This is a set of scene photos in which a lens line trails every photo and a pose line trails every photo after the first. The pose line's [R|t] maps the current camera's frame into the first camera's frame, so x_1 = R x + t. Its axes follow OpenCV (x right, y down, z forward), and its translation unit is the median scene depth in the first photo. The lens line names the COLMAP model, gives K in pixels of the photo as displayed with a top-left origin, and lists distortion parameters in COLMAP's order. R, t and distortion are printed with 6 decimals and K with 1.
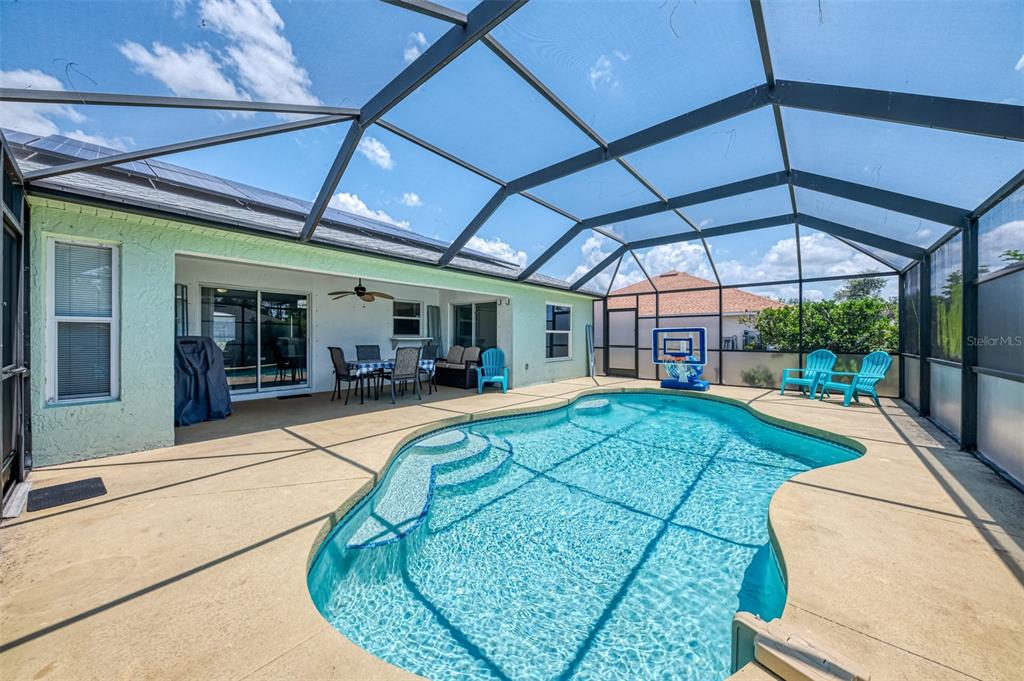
lens RADIAL K [[357.1, 0, 509.4], [0, 357.1, 335.5], [0, 0, 1]] dist [0.001449, 0.000120]
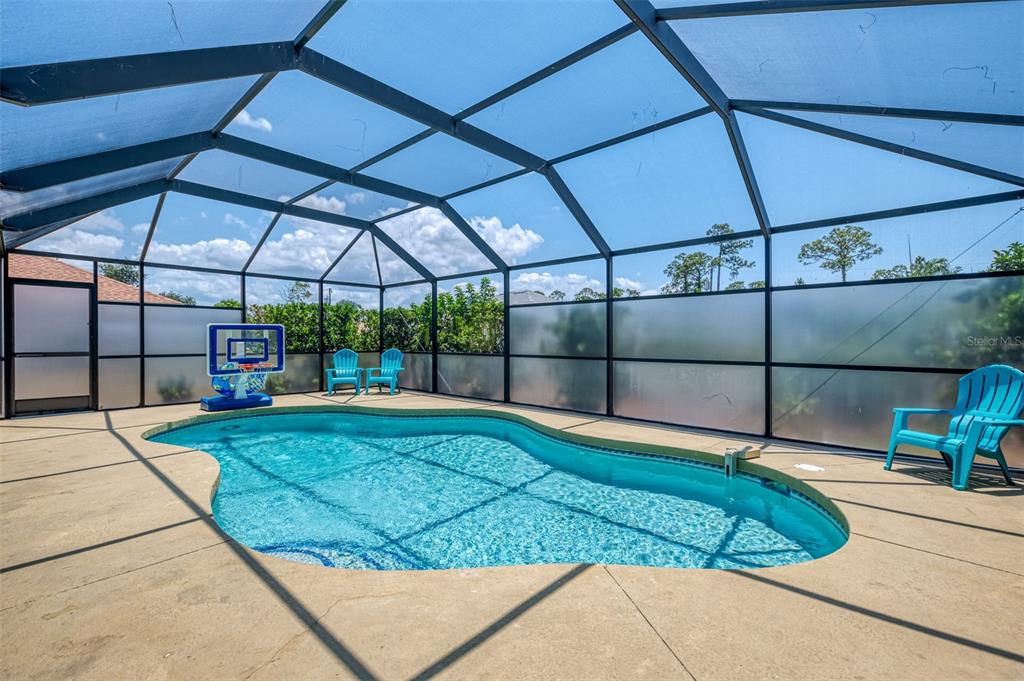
lens RADIAL K [[451.5, 0, 512.6], [0, 451.5, 342.8], [0, 0, 1]] dist [-0.000451, -0.000204]
pose [[0.019414, -0.000465, 0.999811, -0.458570], [-0.008631, 0.999963, 0.000632, 0.011117], [-0.999774, -0.008642, 0.019409, 0.454784]]
